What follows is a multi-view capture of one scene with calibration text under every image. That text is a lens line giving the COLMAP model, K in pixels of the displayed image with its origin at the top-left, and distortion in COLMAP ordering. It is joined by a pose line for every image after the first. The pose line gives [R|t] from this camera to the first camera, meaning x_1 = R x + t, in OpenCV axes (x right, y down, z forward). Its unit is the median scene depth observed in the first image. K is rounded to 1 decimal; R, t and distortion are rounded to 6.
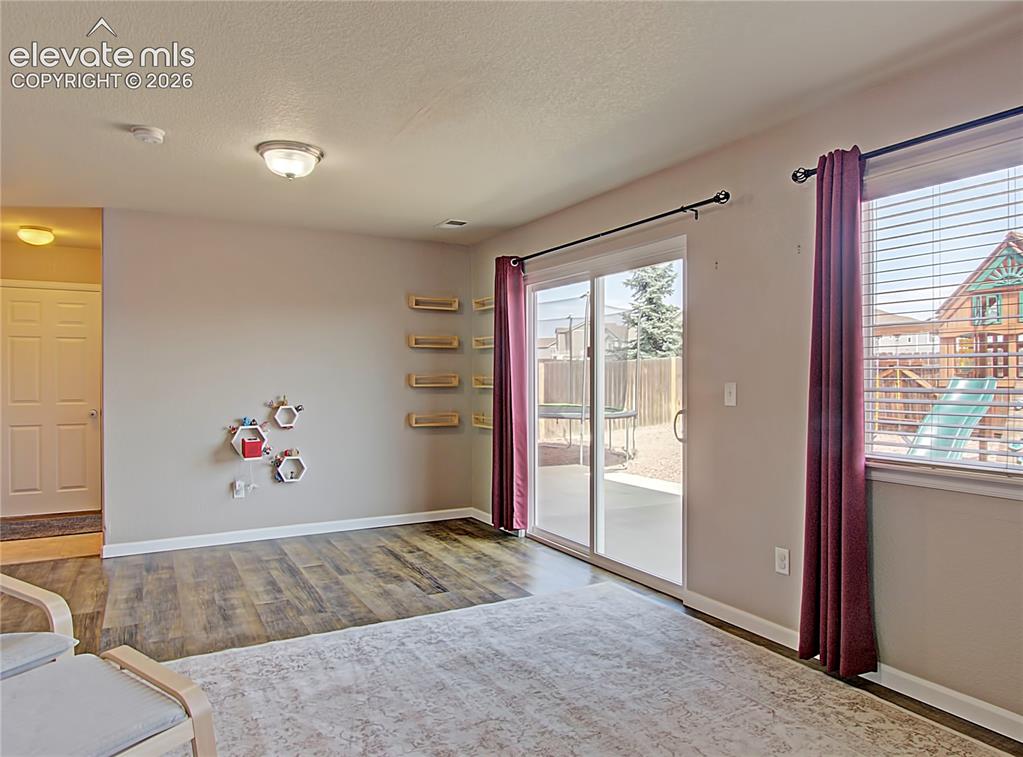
lens RADIAL K [[670.9, 0, 511.5], [0, 670.9, 411.2], [0, 0, 1]] dist [-0.020276, 0.000275]
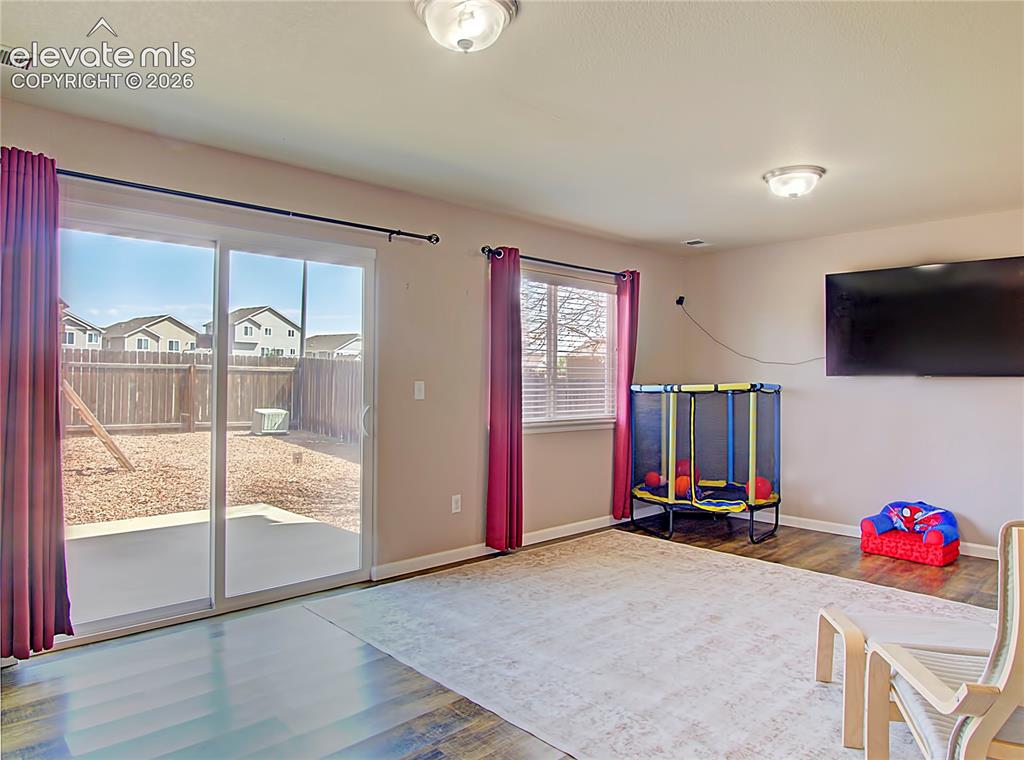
lens RADIAL K [[670.1, 0, 512.0], [0, 670.1, 380.0], [0, 0, 1]] dist [-0.086594, 0.000134]
pose [[-0.260891, 0.002320, 0.965366, -0.952904], [0.045094, 0.998935, 0.009786, -0.048307], [-0.964315, 0.046085, -0.260717, 1.165063]]
